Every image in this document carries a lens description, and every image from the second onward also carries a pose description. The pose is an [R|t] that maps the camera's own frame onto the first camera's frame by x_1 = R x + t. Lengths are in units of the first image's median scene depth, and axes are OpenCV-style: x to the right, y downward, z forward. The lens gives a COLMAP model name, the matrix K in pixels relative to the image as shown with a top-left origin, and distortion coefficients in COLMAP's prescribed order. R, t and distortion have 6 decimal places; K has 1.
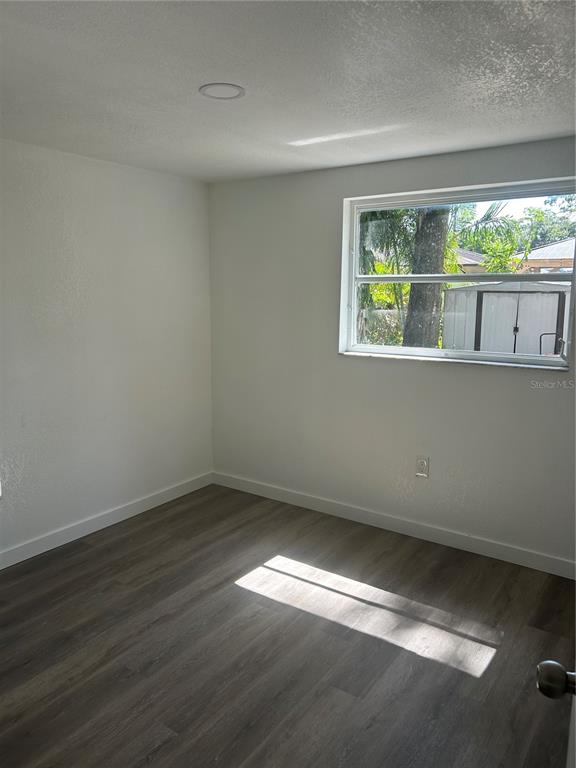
lens RADIAL K [[578.6, 0, 284.9], [0, 578.6, 372.0], [0, 0, 1]] dist [0.049061, -0.063132]
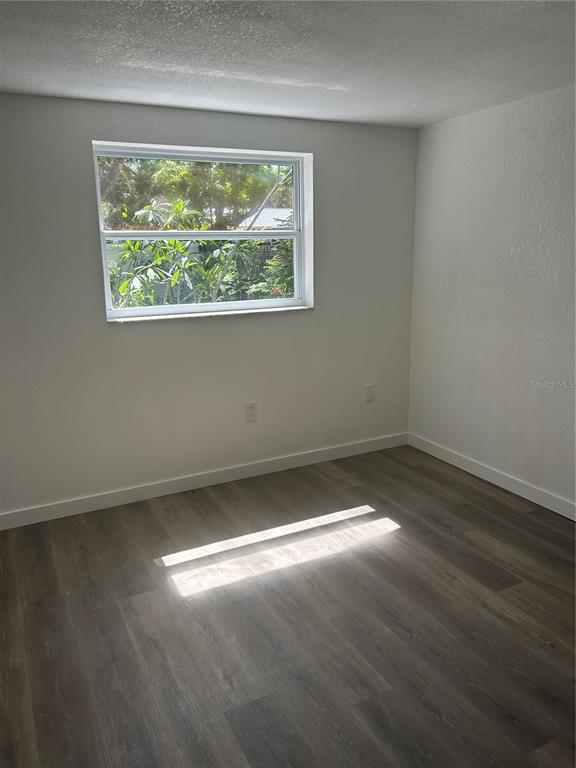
lens RADIAL K [[576.2, 0, 288.0], [0, 576.2, 384.0], [0, 0, 1]] dist [0.053601, -0.064335]
pose [[0.463999, -0.230355, 0.855360, -0.614485], [0.142638, 0.972426, 0.184506, -0.073476], [-0.874276, 0.036396, 0.484062, 0.400275]]
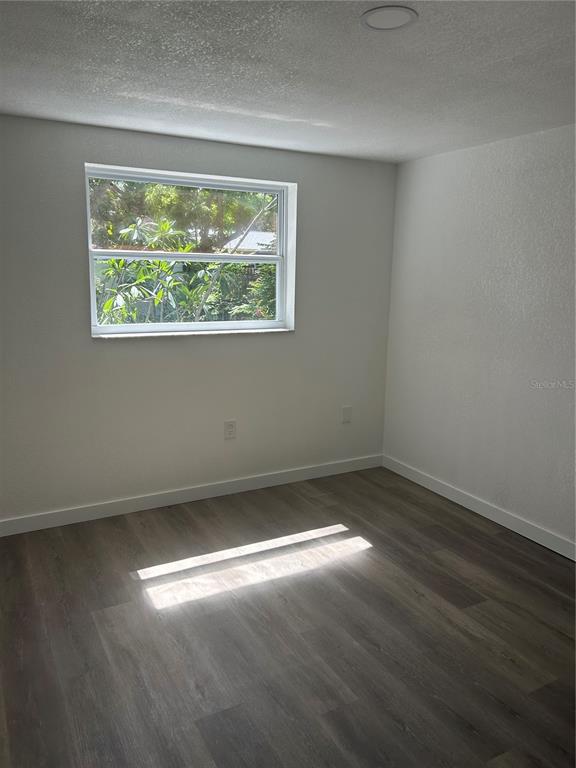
lens RADIAL K [[576.2, 0, 288.0], [0, 576.2, 384.0], [0, 0, 1]] dist [0.053601, -0.064335]
pose [[0.439448, -0.185015, 0.879008, -0.639748], [0.108549, 0.982325, 0.152493, -0.076040], [-0.891685, 0.028403, 0.451764, 0.385709]]
